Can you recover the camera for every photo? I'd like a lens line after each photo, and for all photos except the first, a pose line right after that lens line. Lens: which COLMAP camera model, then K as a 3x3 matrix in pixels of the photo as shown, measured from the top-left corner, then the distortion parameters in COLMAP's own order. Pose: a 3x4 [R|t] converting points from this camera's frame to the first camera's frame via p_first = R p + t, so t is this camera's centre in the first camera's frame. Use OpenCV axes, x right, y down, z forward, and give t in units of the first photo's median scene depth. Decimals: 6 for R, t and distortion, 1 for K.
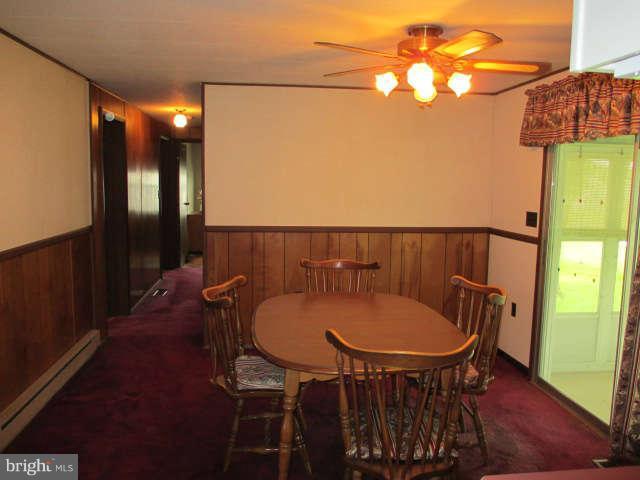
lens RADIAL K [[535.7, 0, 319.6], [0, 535.7, 239.6], [0, 0, 1]] dist [-0.058053, 0.005477]
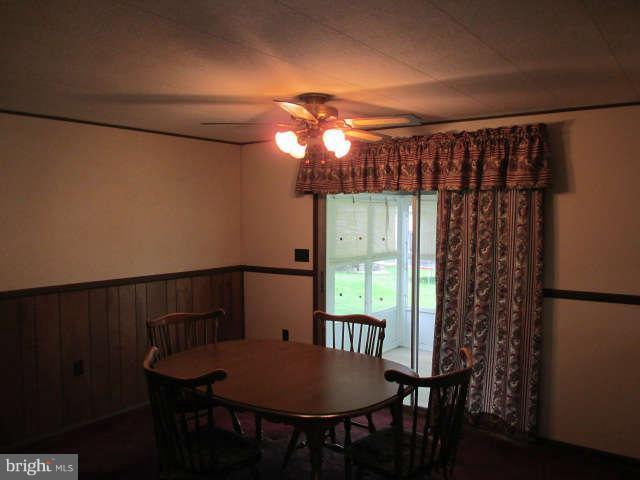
lens RADIAL K [[535.7, 0, 319.9], [0, 535.7, 242.1], [0, 0, 1]] dist [-0.058053, 0.005477]
pose [[0.680056, -0.057499, 0.730902, -0.448176], [0.096113, 0.995308, -0.011127, -0.052089], [-0.726833, 0.077816, 0.682392, 0.165198]]
